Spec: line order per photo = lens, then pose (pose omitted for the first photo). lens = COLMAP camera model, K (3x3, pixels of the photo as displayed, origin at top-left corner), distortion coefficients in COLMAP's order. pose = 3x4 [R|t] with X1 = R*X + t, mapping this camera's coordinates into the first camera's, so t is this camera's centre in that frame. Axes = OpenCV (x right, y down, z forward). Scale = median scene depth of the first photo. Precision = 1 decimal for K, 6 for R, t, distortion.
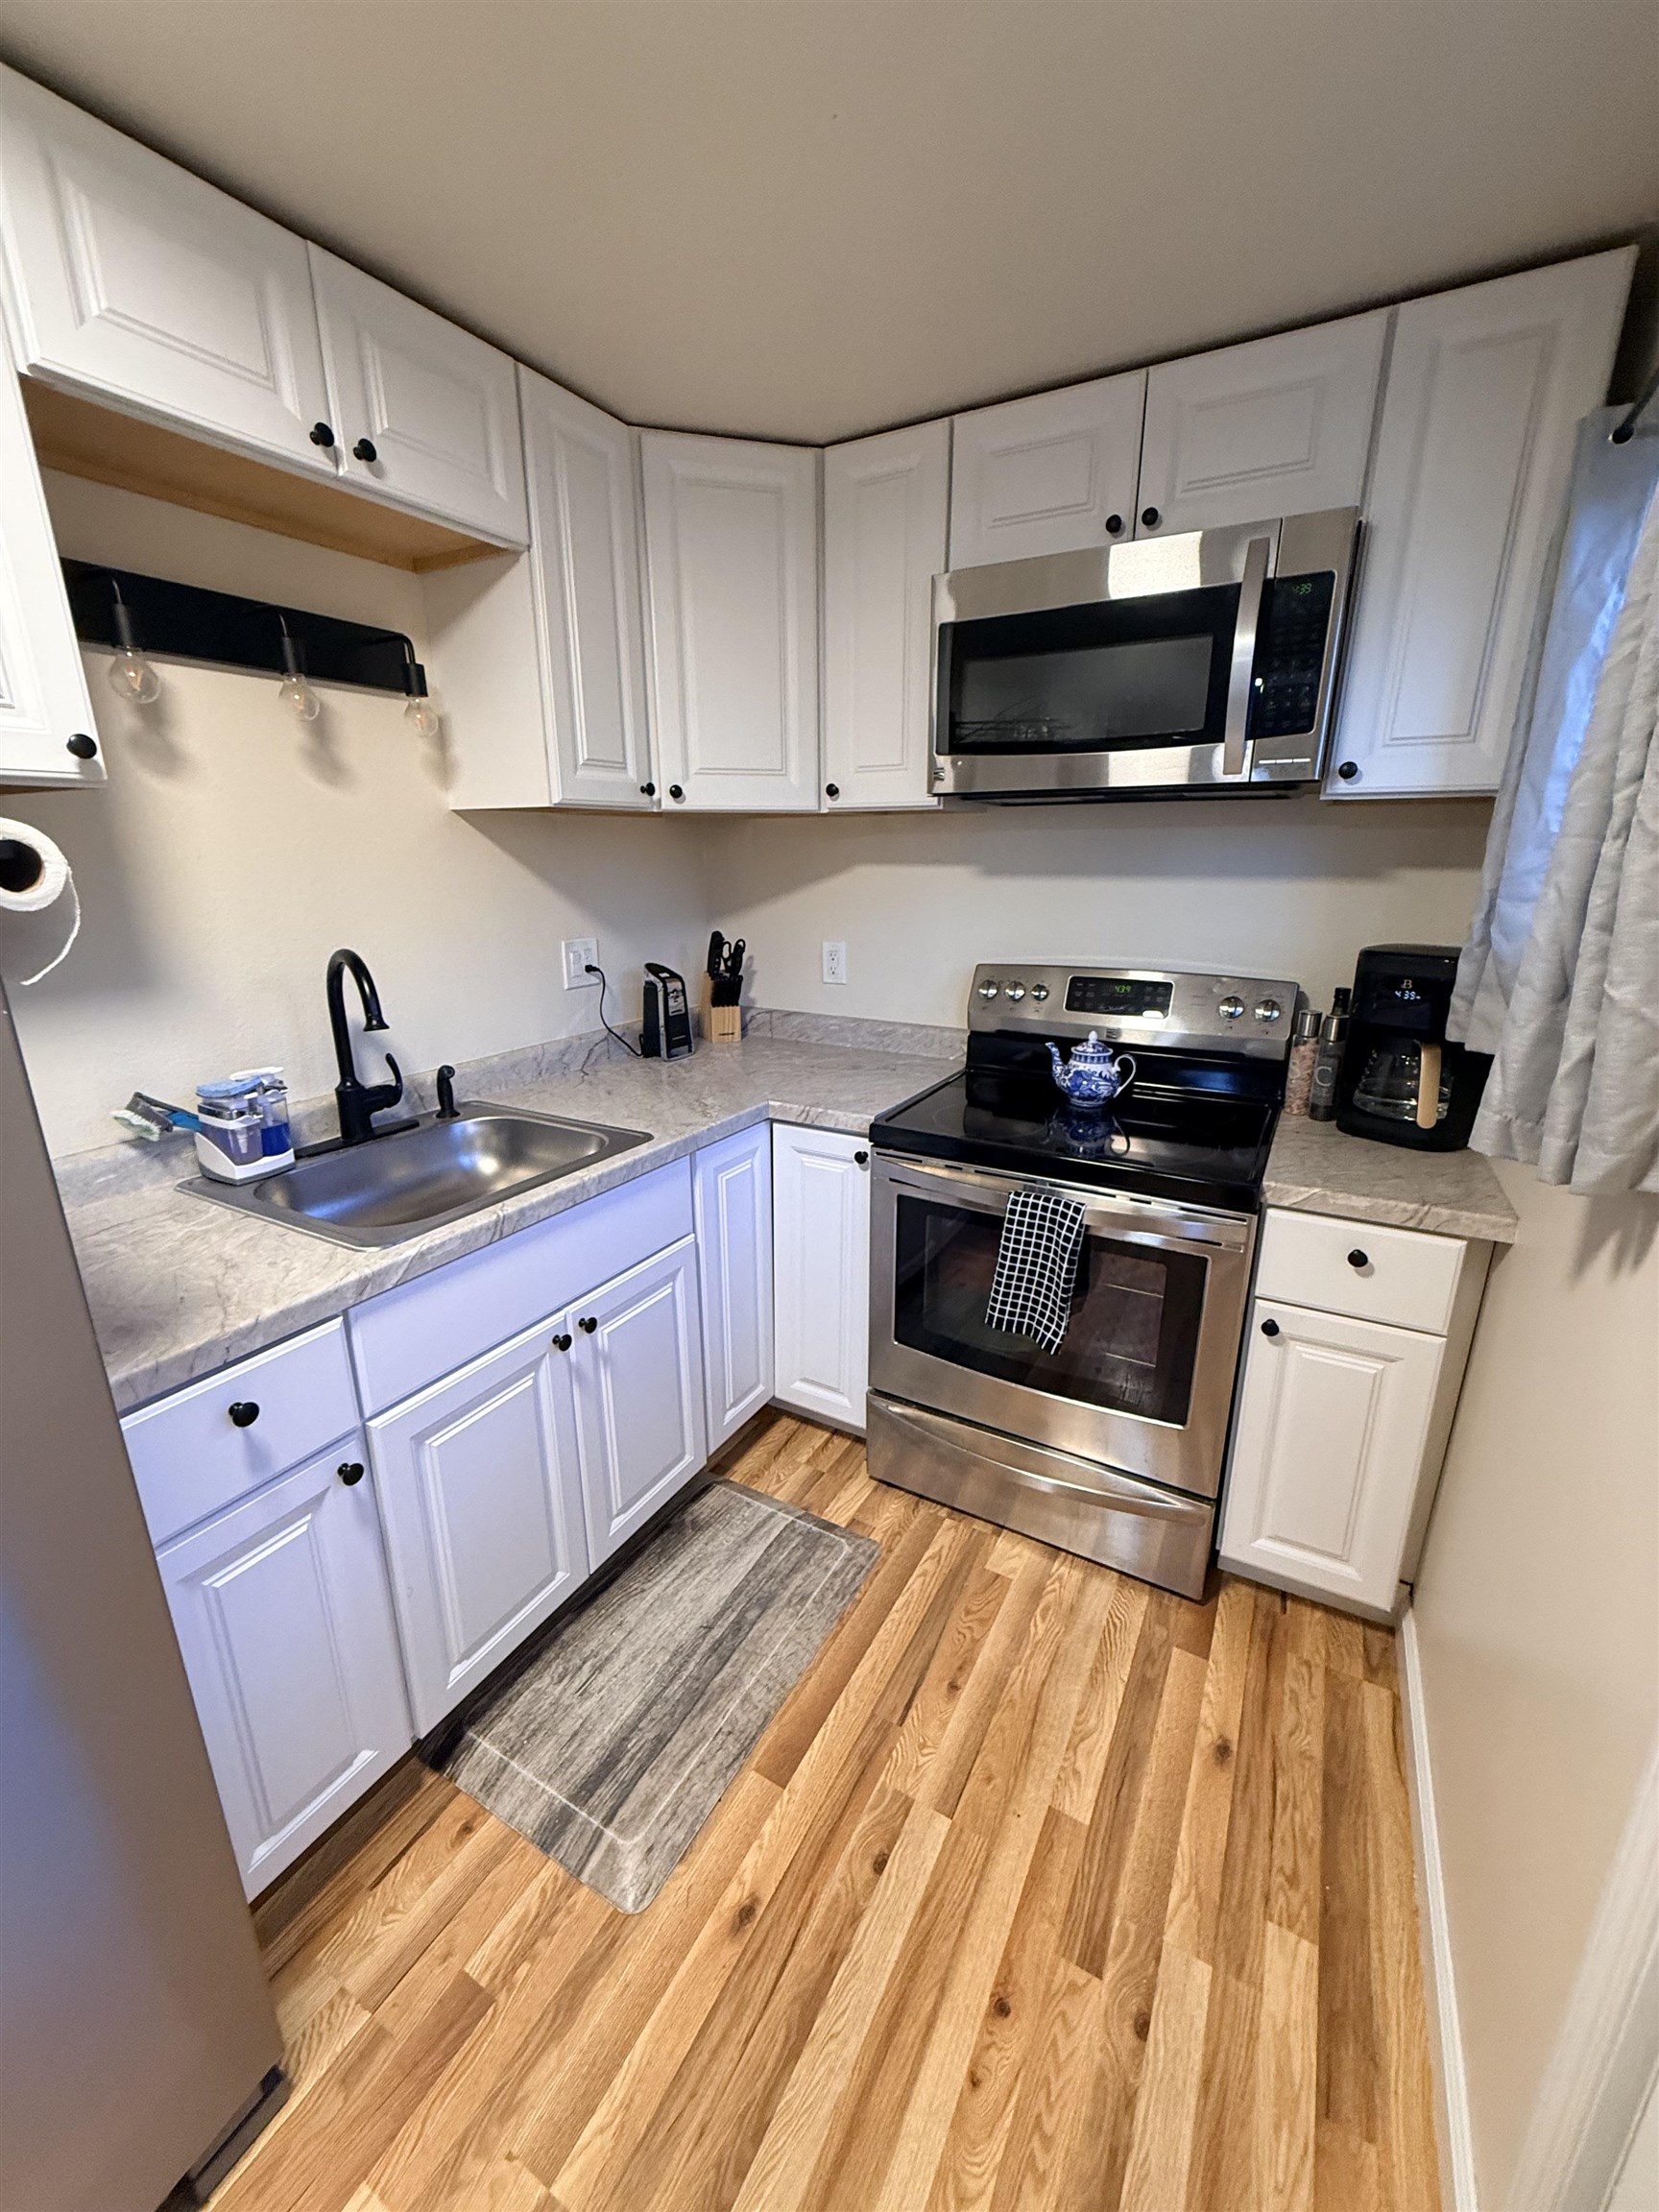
lens RADIAL K [[877.7, 0, 827.7], [0, 877.7, 1102.3], [0, 0, 1]] dist [0.001397, -0.000596]
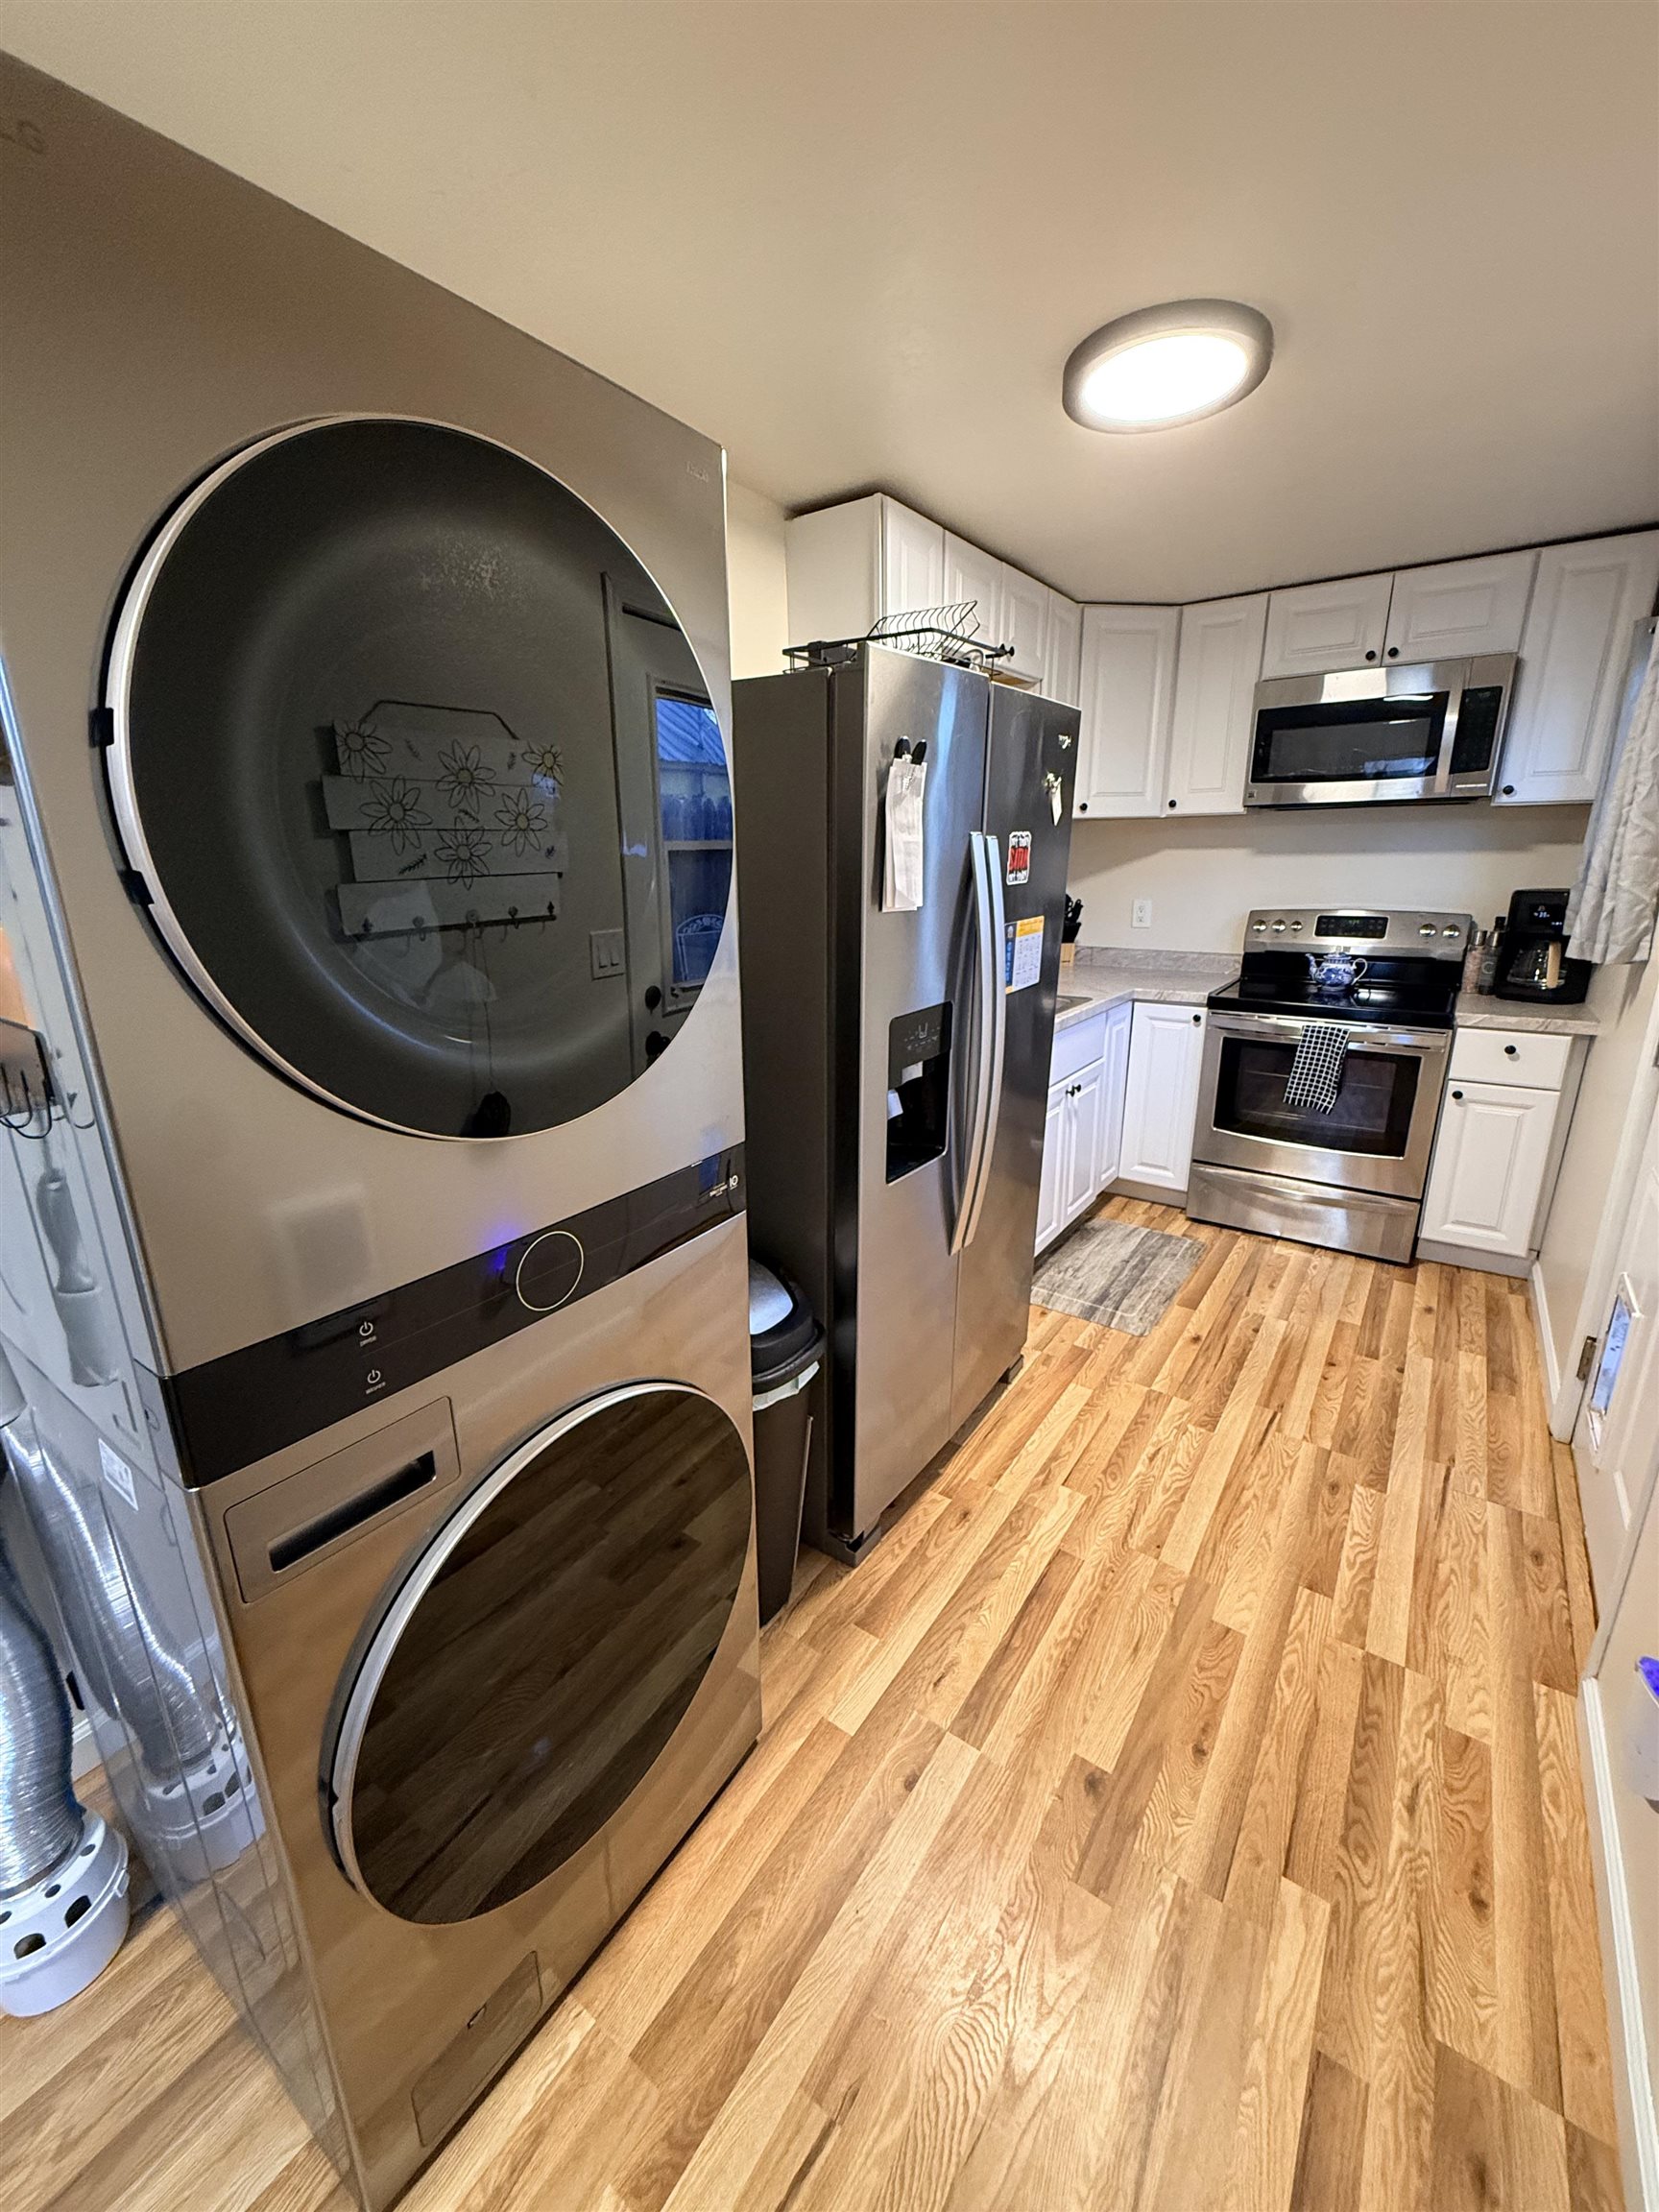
lens RADIAL K [[877.7, 0, 827.7], [0, 877.7, 1102.3], [0, 0, 1]] dist [0.001397, -0.000596]
pose [[0.994419, 0.014696, -0.104472, -0.583196], [-0.014423, 0.999890, 0.003369, 0.271296], [0.104510, -0.001844, 0.994522, -0.916794]]
